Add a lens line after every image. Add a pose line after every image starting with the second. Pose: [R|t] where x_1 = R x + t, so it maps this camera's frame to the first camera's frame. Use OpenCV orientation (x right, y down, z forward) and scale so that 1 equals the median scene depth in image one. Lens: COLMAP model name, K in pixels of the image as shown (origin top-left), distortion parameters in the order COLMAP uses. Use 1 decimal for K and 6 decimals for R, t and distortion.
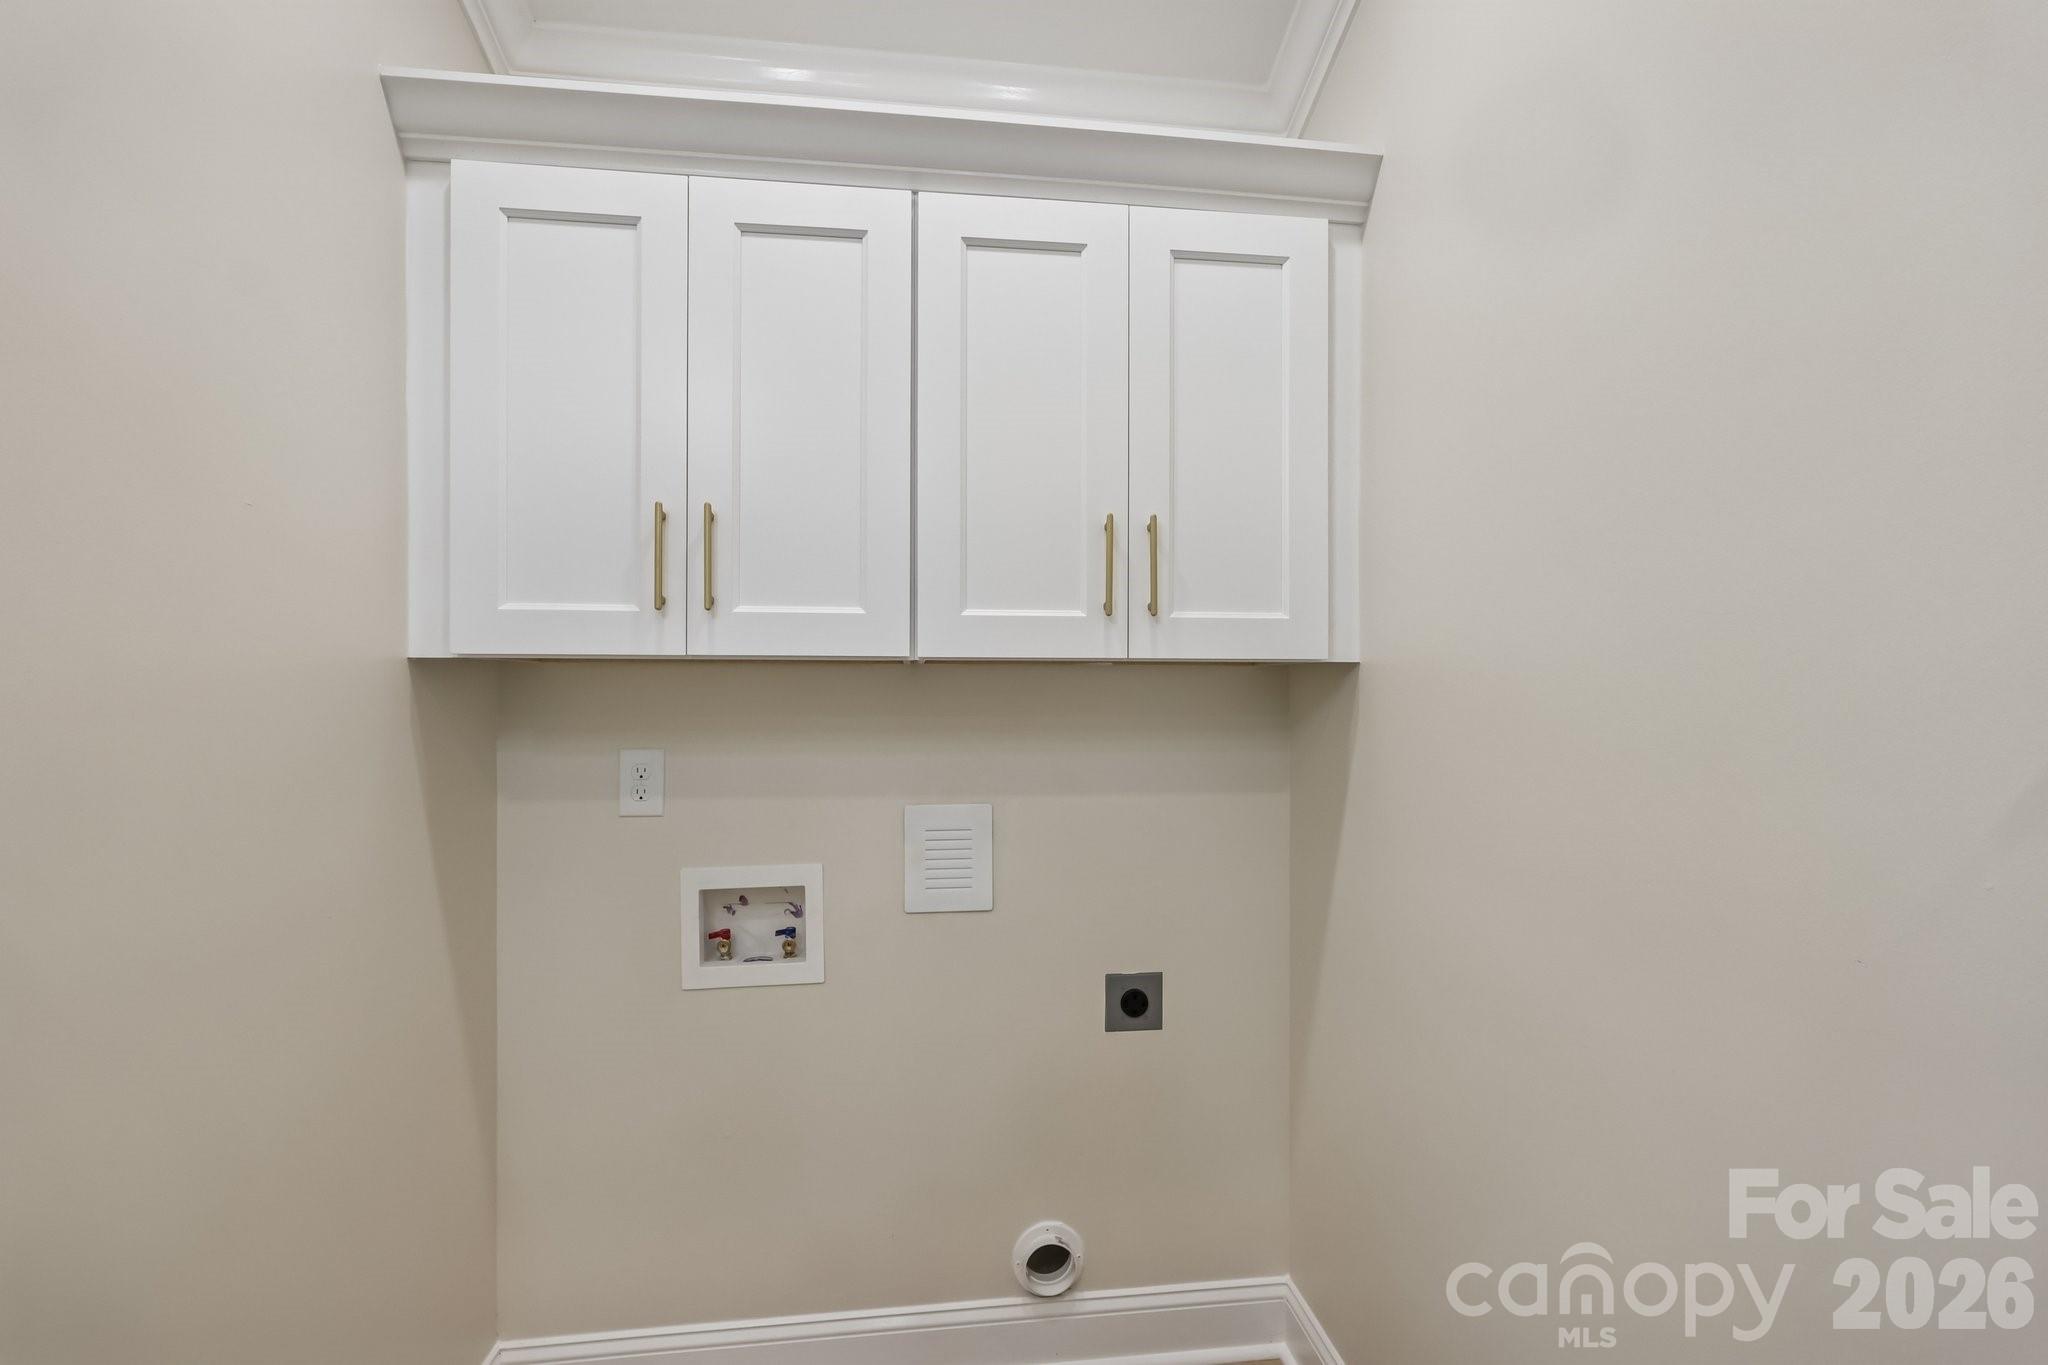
lens RADIAL K [[958.6, 0, 1034.1], [0, 958.6, 687.1], [0, 0, 1]] dist [-0.000642, 0.000678]
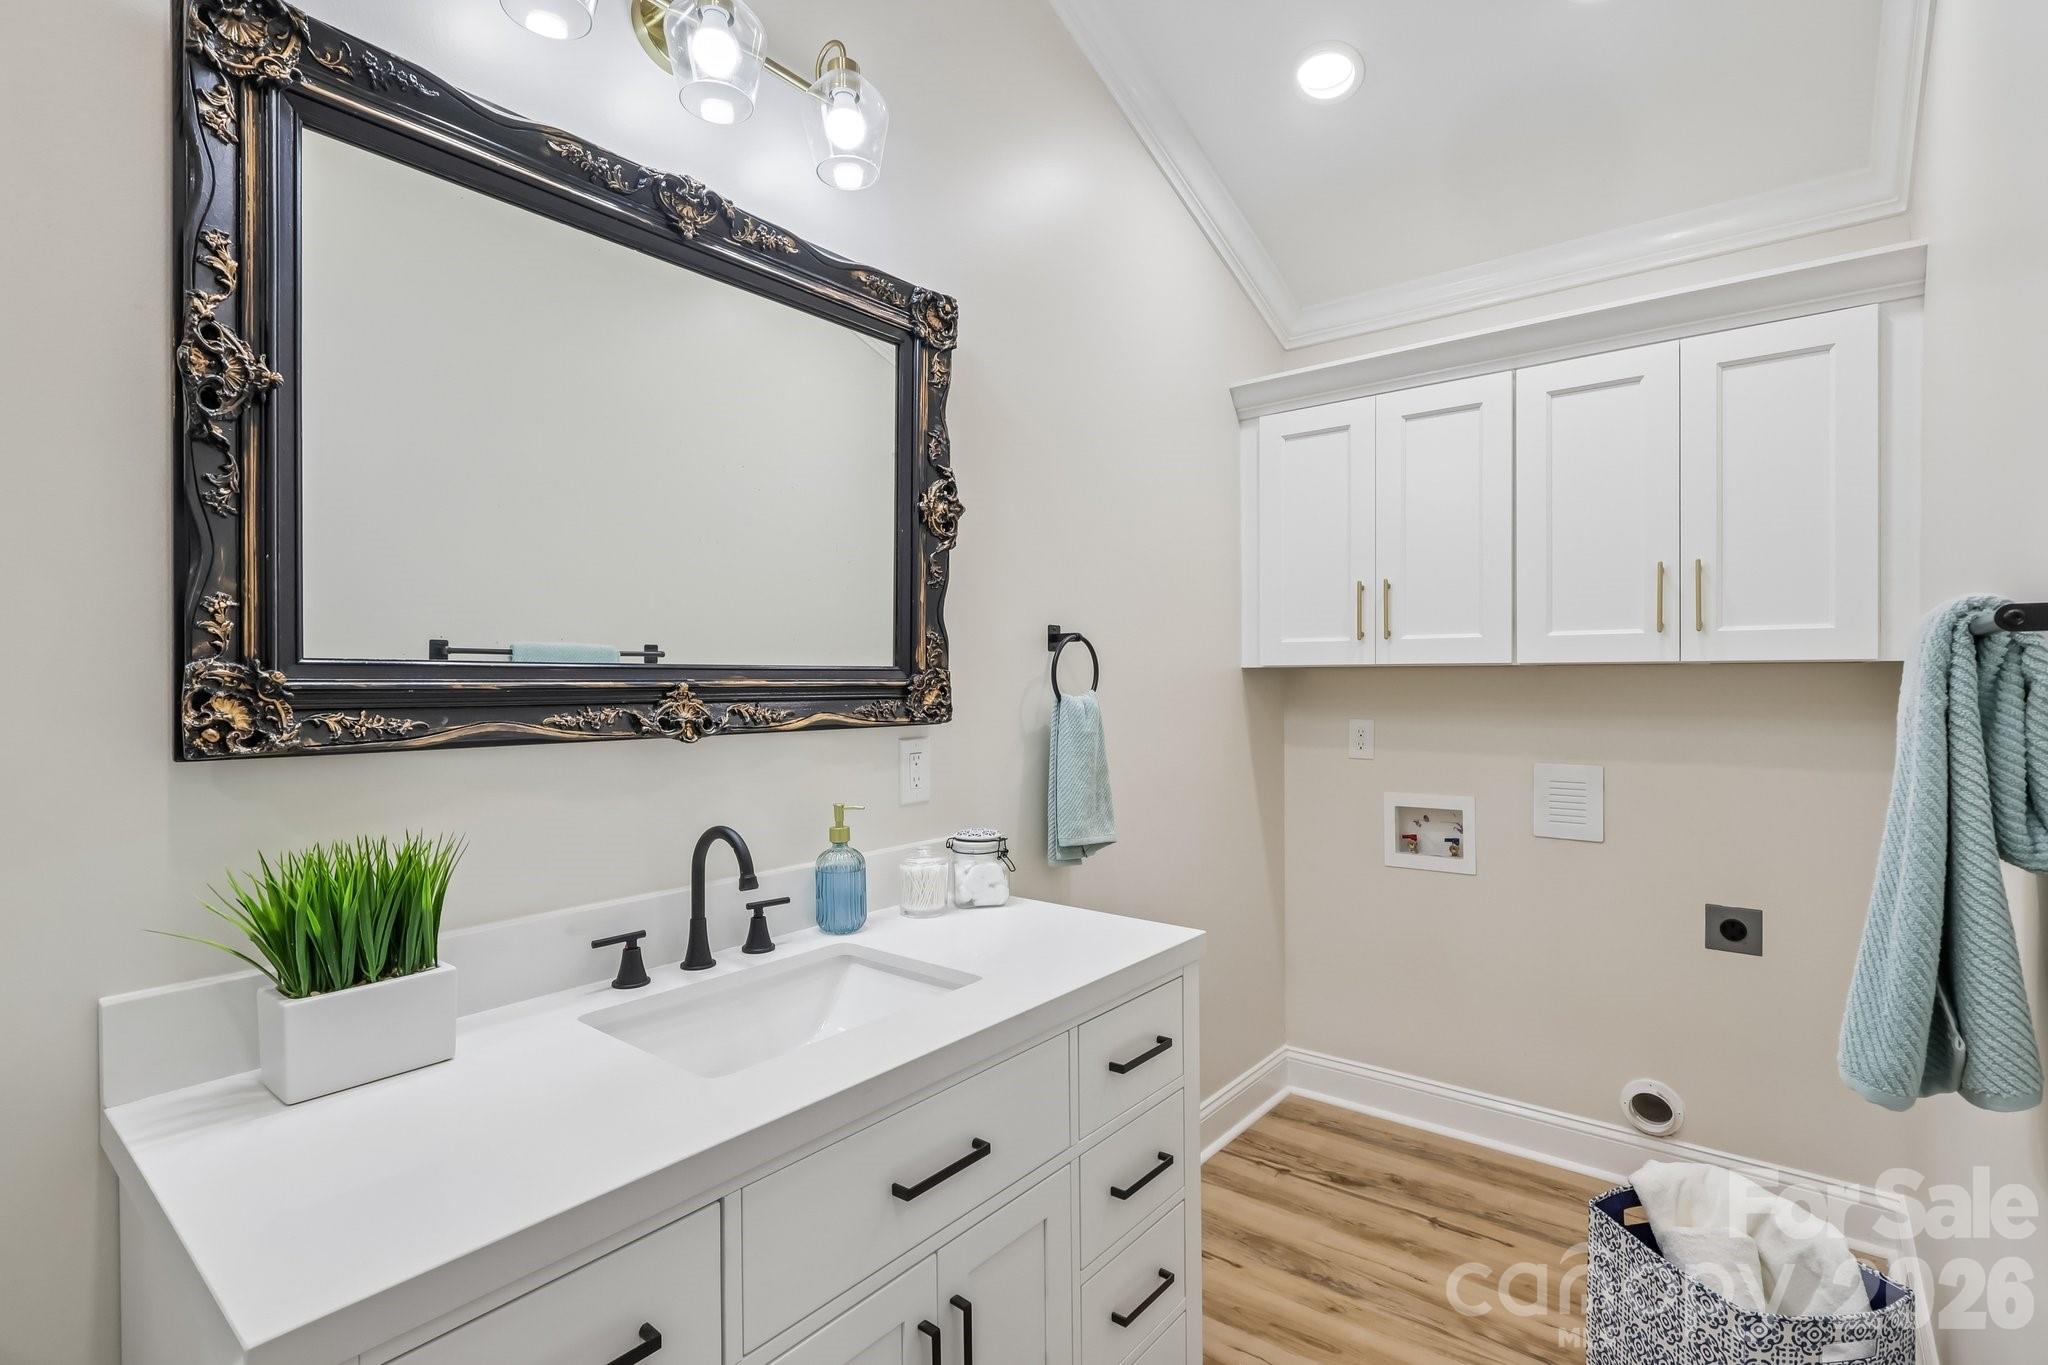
lens RADIAL K [[958.6, 0, 1028.2], [0, 958.6, 680.8], [0, 0, 1]] dist [-0.000642, 0.000678]
pose [[0.697577, -0.001990, -0.716507, 0.398808], [0.003101, 0.999995, 0.000241, -0.004319], [0.716503, -0.002390, 0.697580, -0.607413]]
